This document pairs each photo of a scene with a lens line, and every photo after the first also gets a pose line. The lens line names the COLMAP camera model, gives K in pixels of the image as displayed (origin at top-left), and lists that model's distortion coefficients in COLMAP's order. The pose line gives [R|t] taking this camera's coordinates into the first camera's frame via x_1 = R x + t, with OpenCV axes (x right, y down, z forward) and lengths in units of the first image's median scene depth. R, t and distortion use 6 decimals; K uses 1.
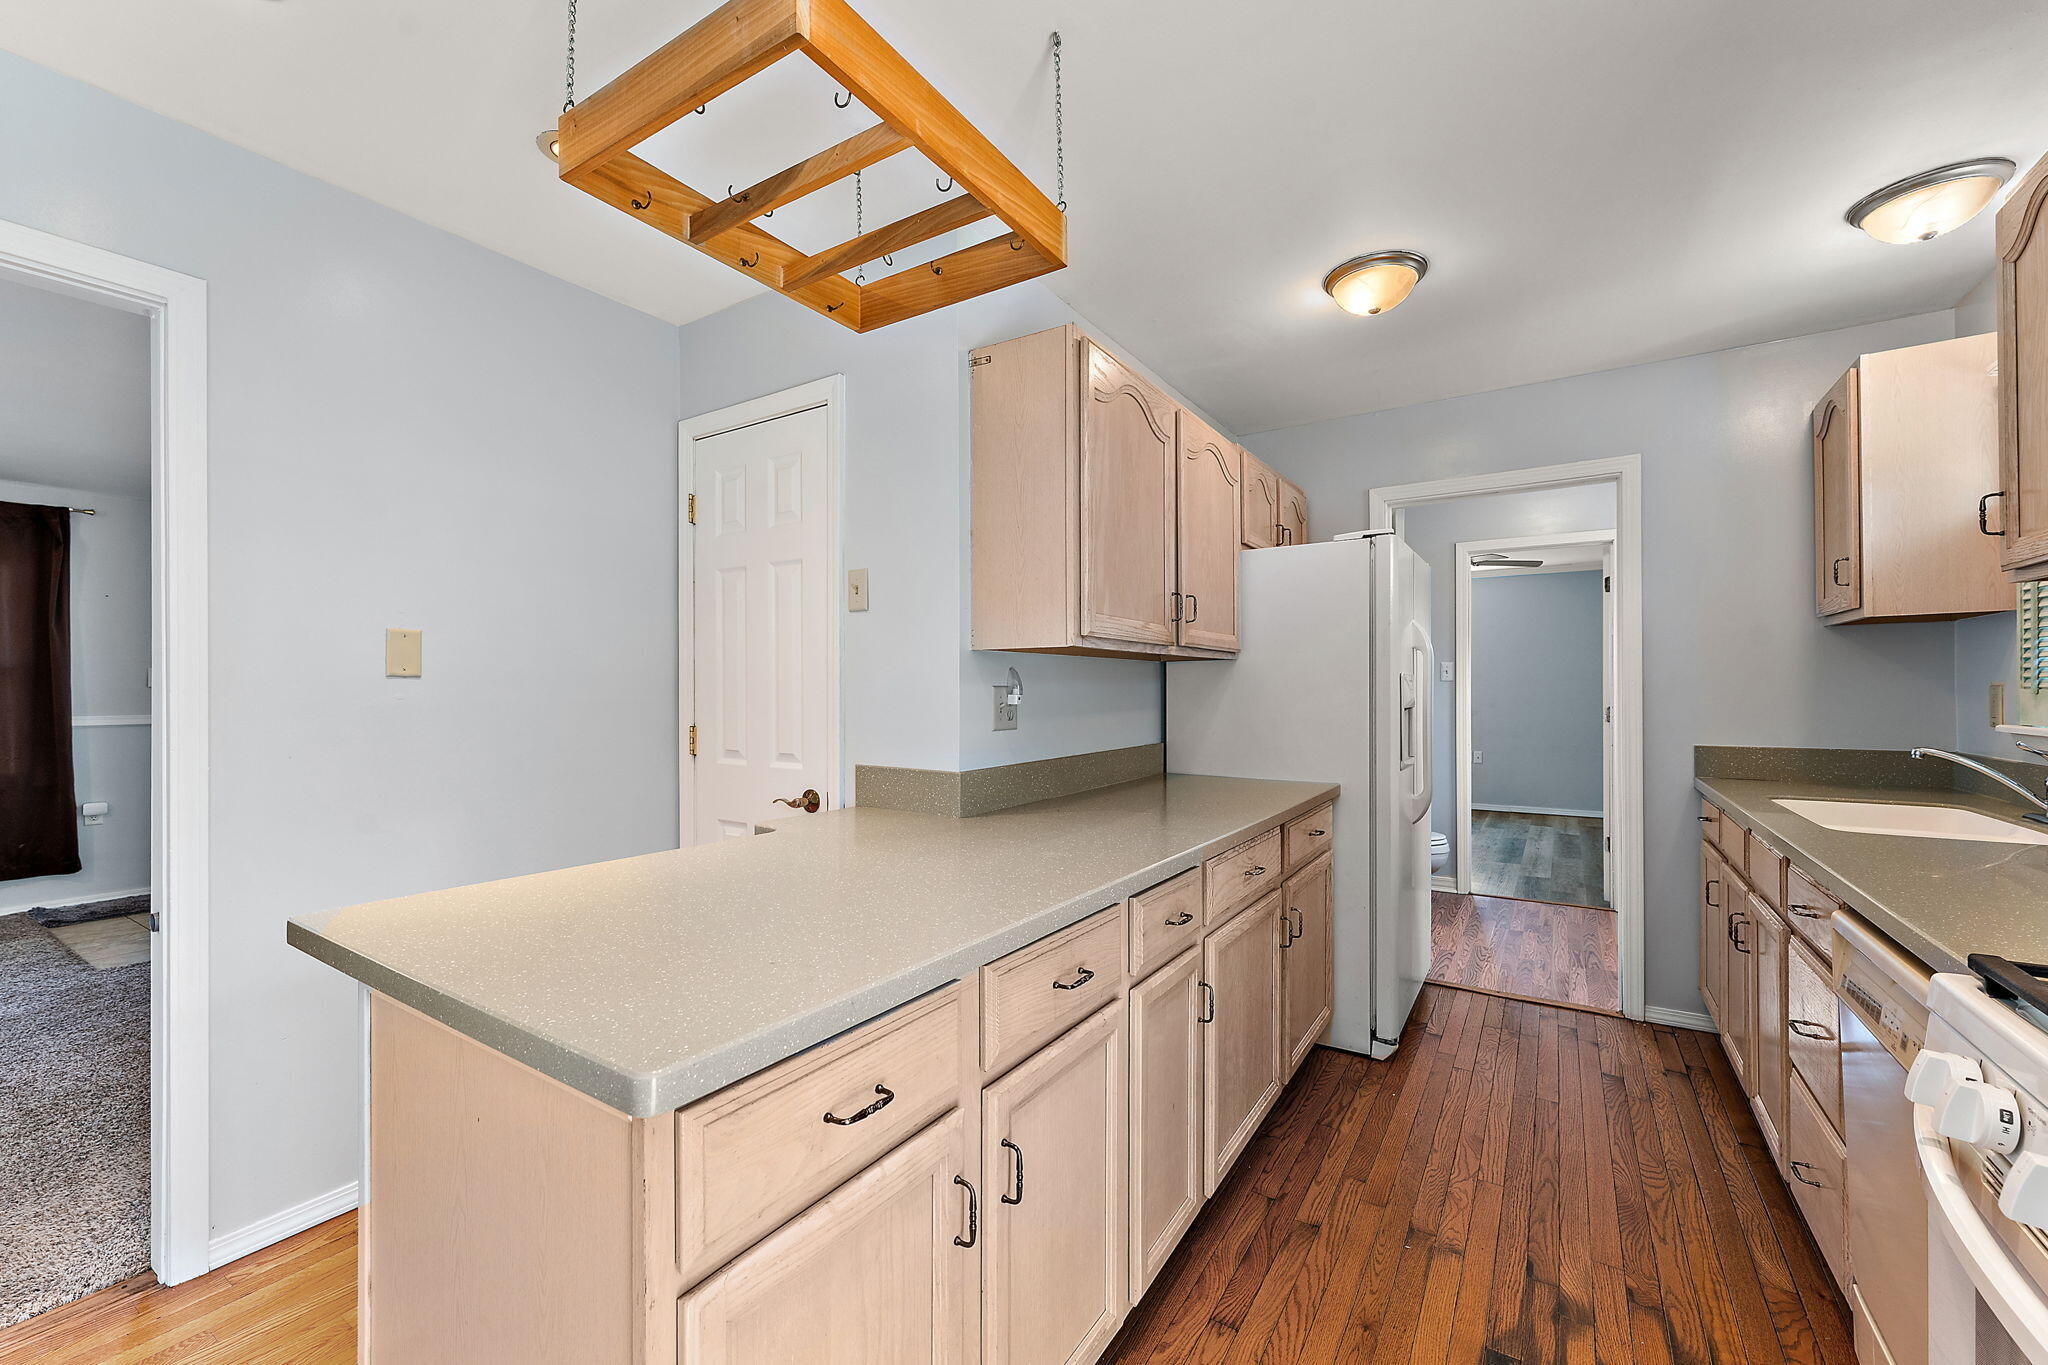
lens RADIAL K [[831.7, 0, 1024.0], [0, 831.7, 682.5], [0, 0, 1]] dist [-0.000149, 0.000271]
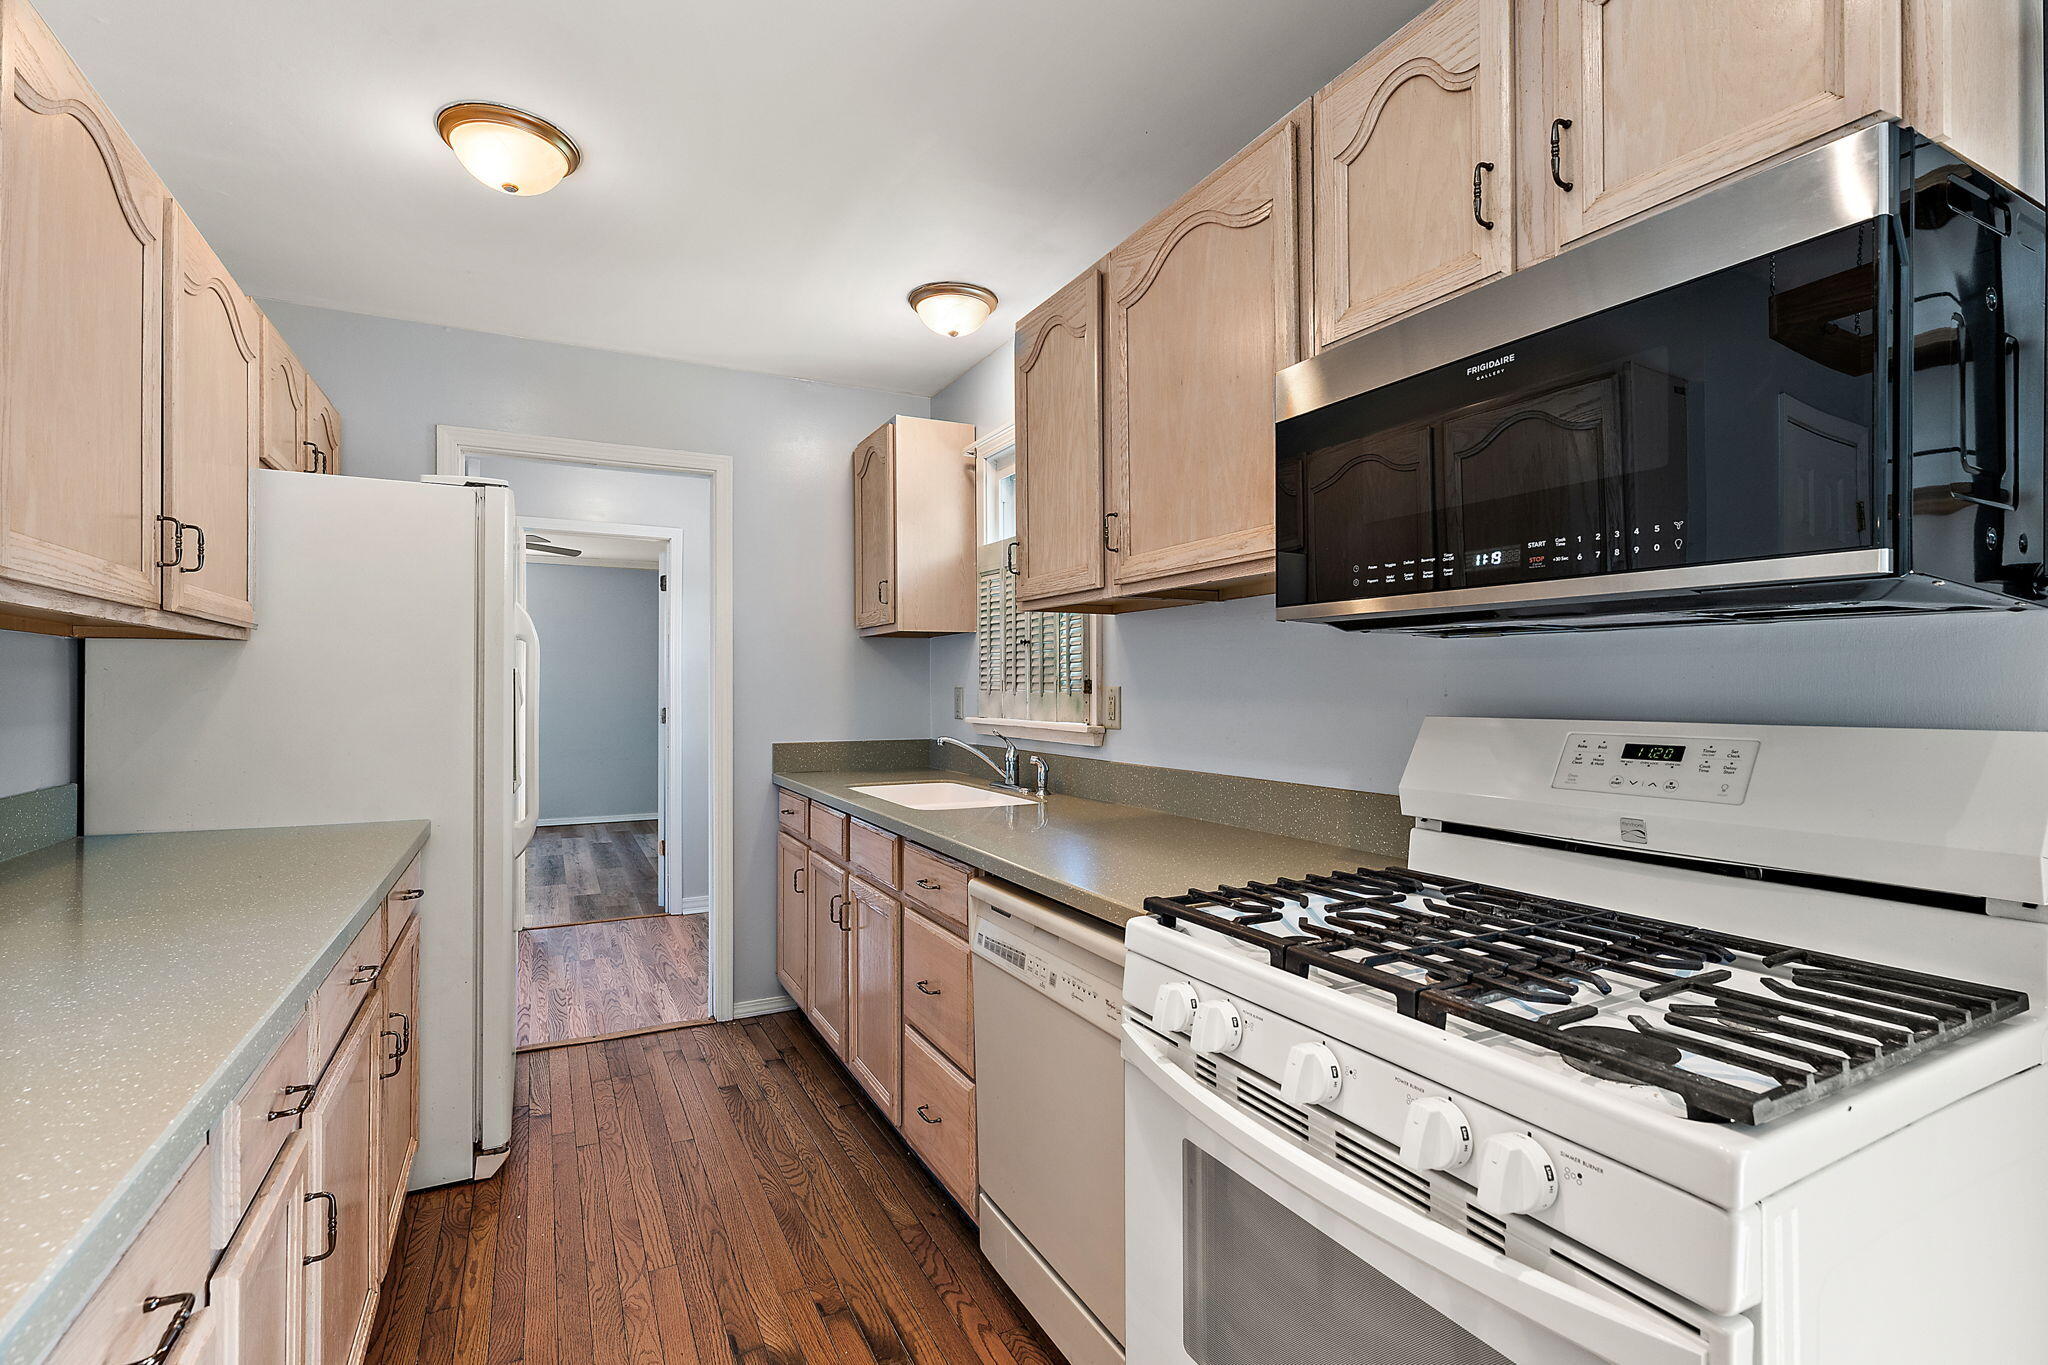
lens RADIAL K [[928.5, 0, 1024.0], [0, 928.5, 682.5], [0, 0, 1]] dist [0.001697, -0.000312]
pose [[0.498958, 0.010273, 0.866565, -0.064301], [-0.010721, 0.999926, -0.005681, 0.001964], [-0.866560, -0.006456, 0.499031, 0.154414]]
